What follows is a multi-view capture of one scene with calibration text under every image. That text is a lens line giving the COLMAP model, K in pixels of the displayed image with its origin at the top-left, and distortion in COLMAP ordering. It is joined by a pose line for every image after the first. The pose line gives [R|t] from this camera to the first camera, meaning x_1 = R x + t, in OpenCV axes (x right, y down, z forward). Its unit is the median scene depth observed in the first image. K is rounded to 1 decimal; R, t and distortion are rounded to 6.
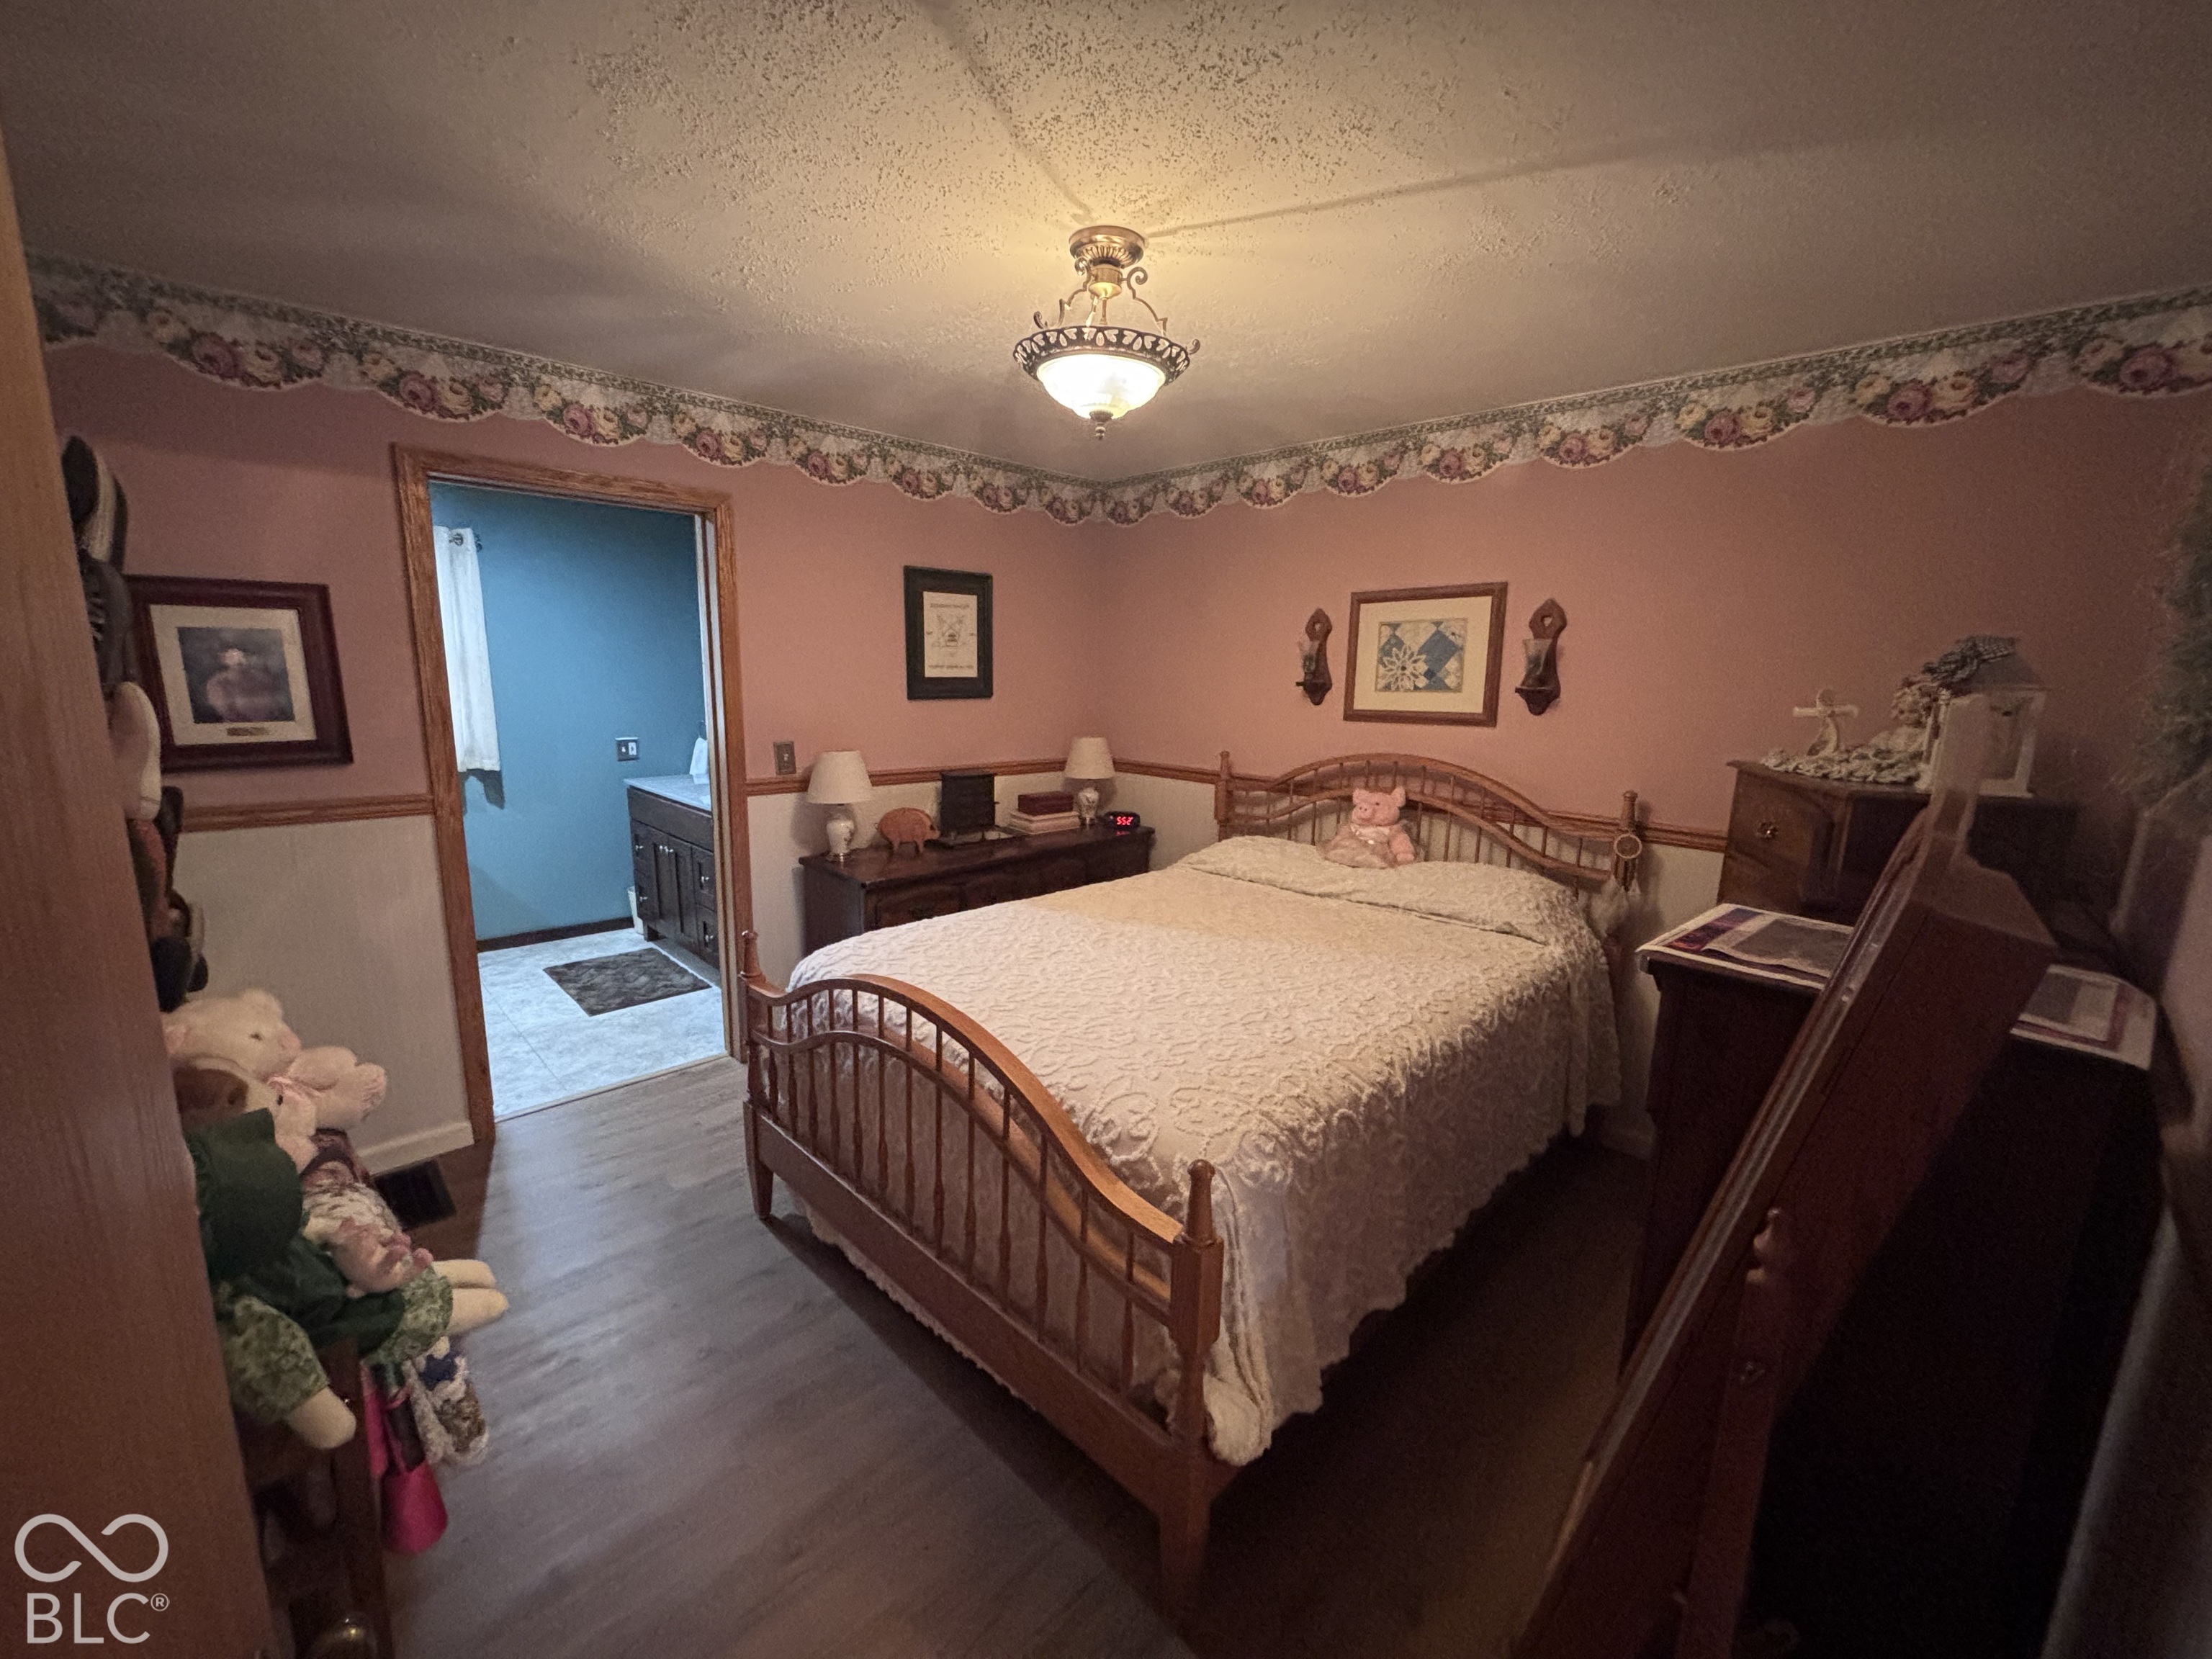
lens RADIAL K [[897.1, 0, 1108.9], [0, 897.1, 842.9], [0, 0, 1]] dist [0.000219, 0.001018]
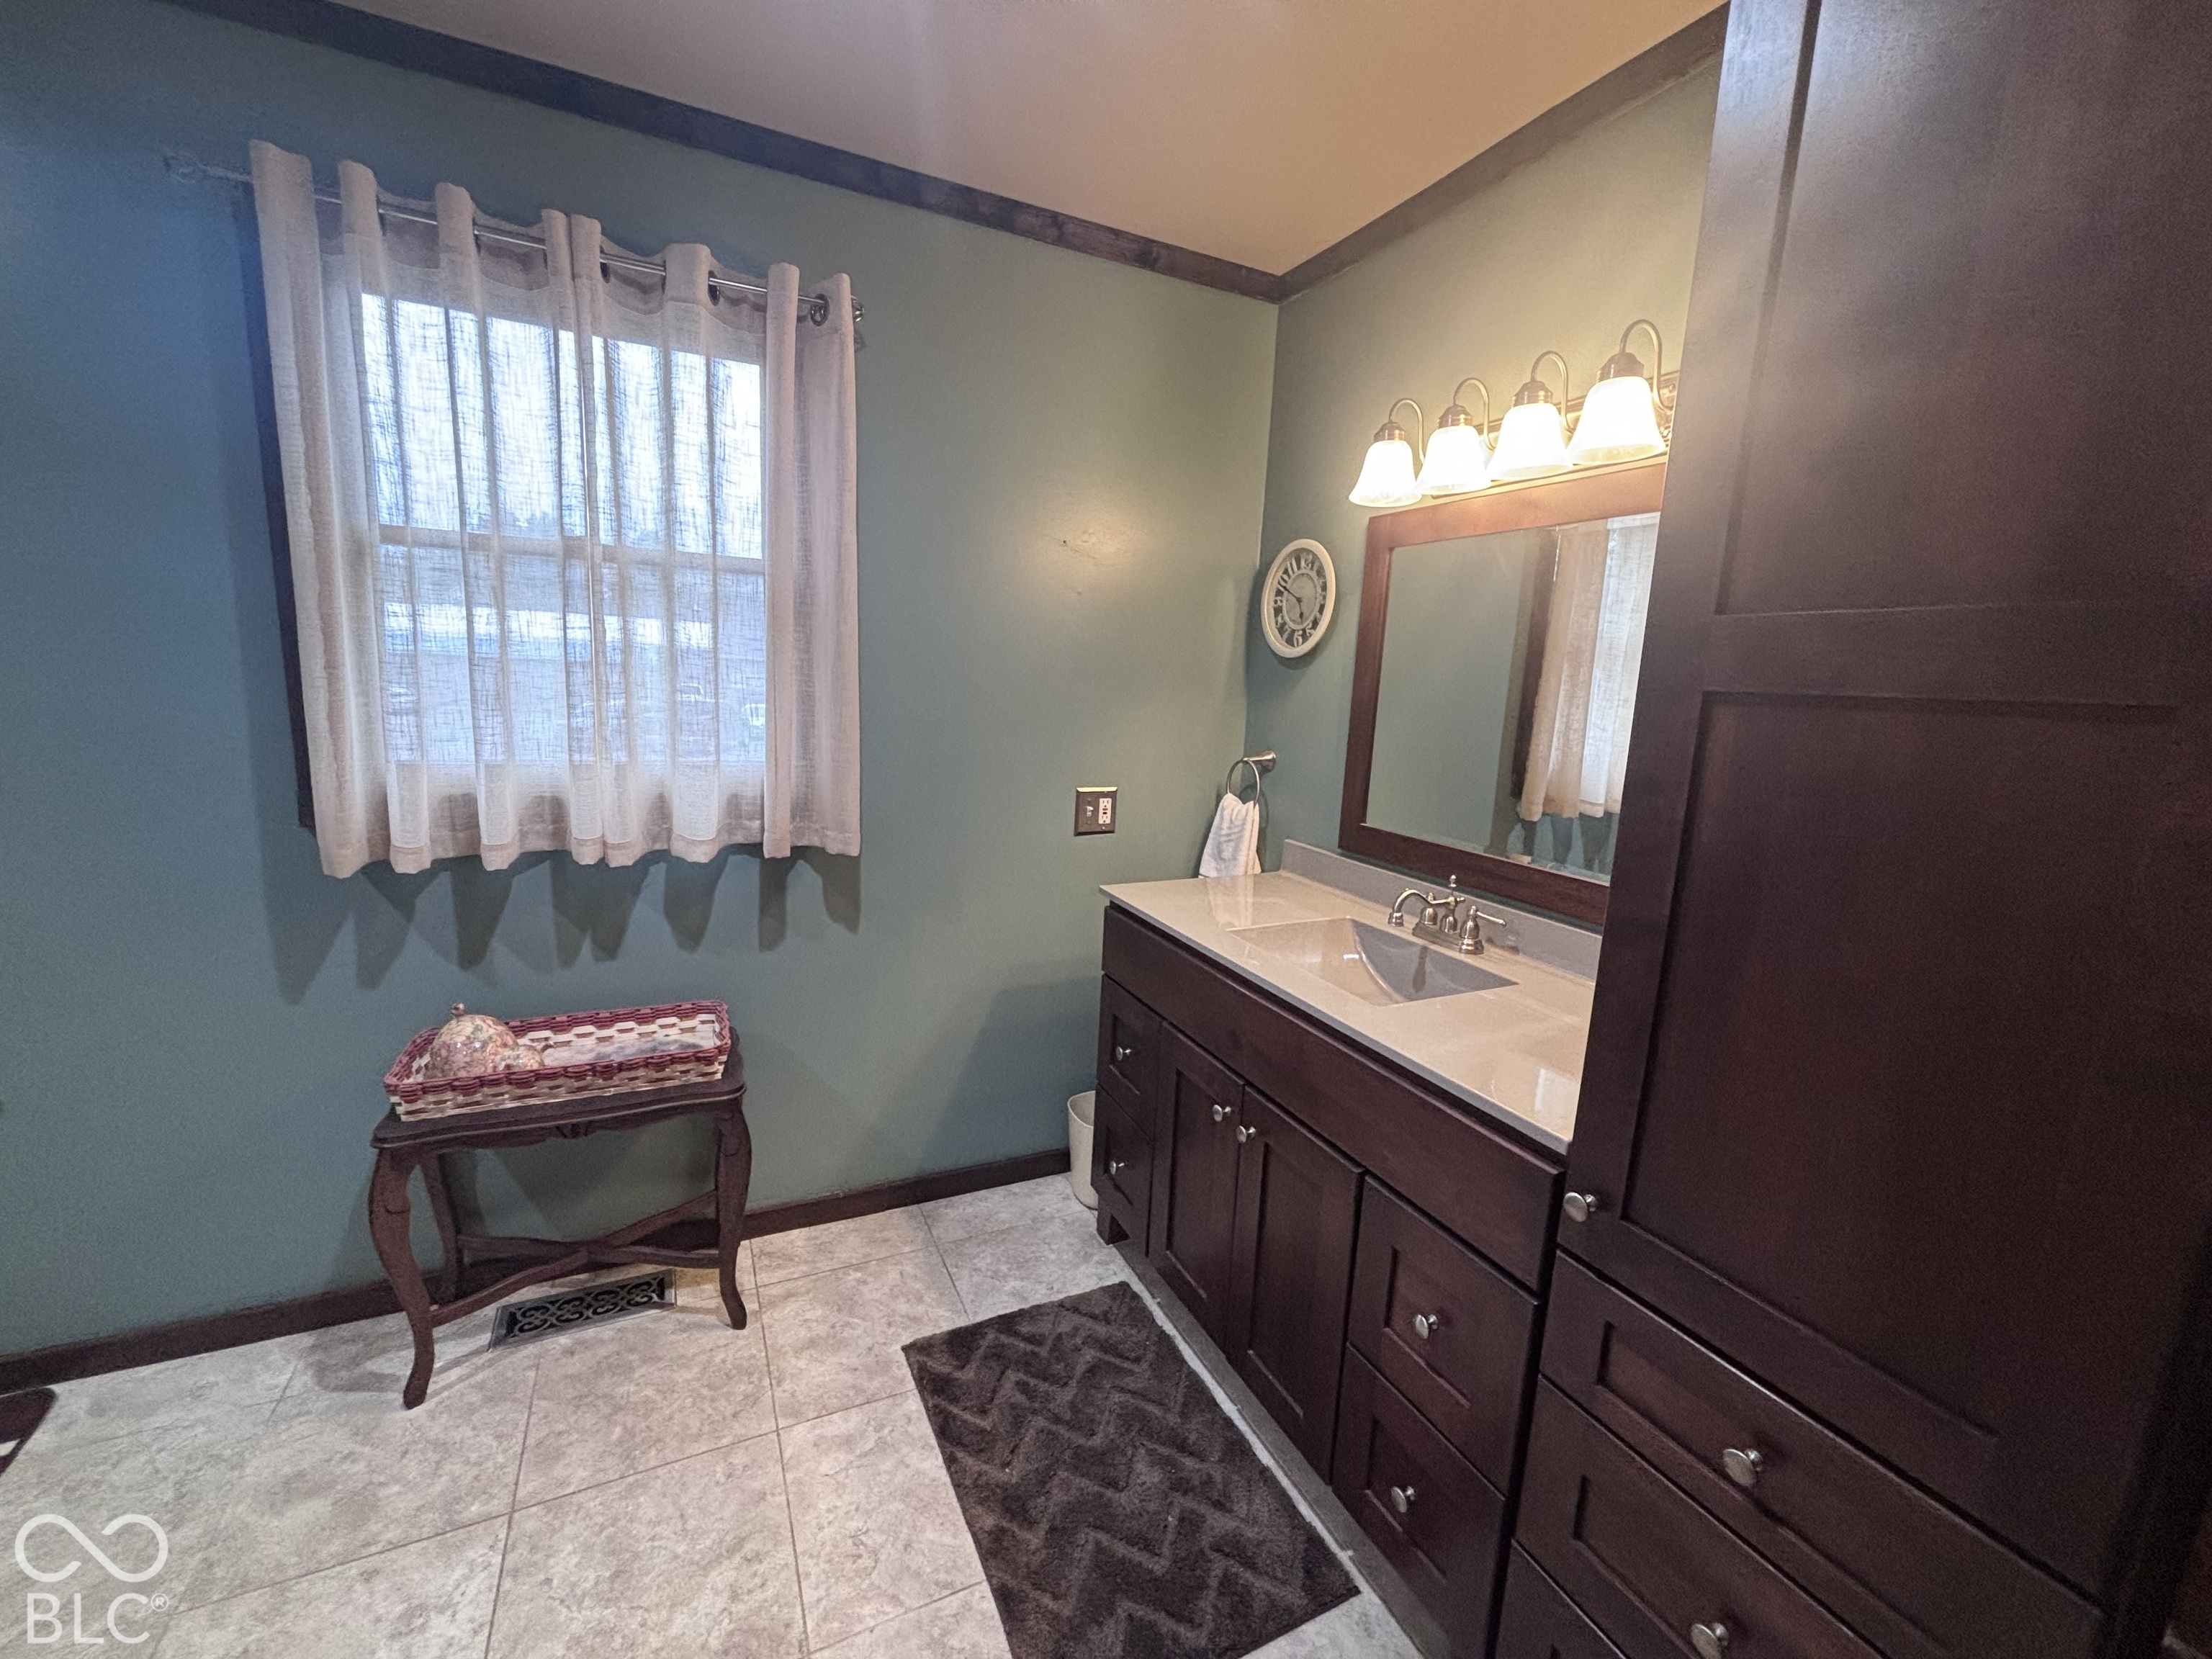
lens RADIAL K [[897.1, 0, 1107.3], [0, 897.1, 827.4], [0, 0, 1]] dist [0.000219, 0.001018]
pose [[0.950607, 0.082129, -0.299335, -0.425702], [-0.091247, 0.995690, -0.016588, -0.097029], [0.296683, 0.043082, 0.954004, 0.606073]]
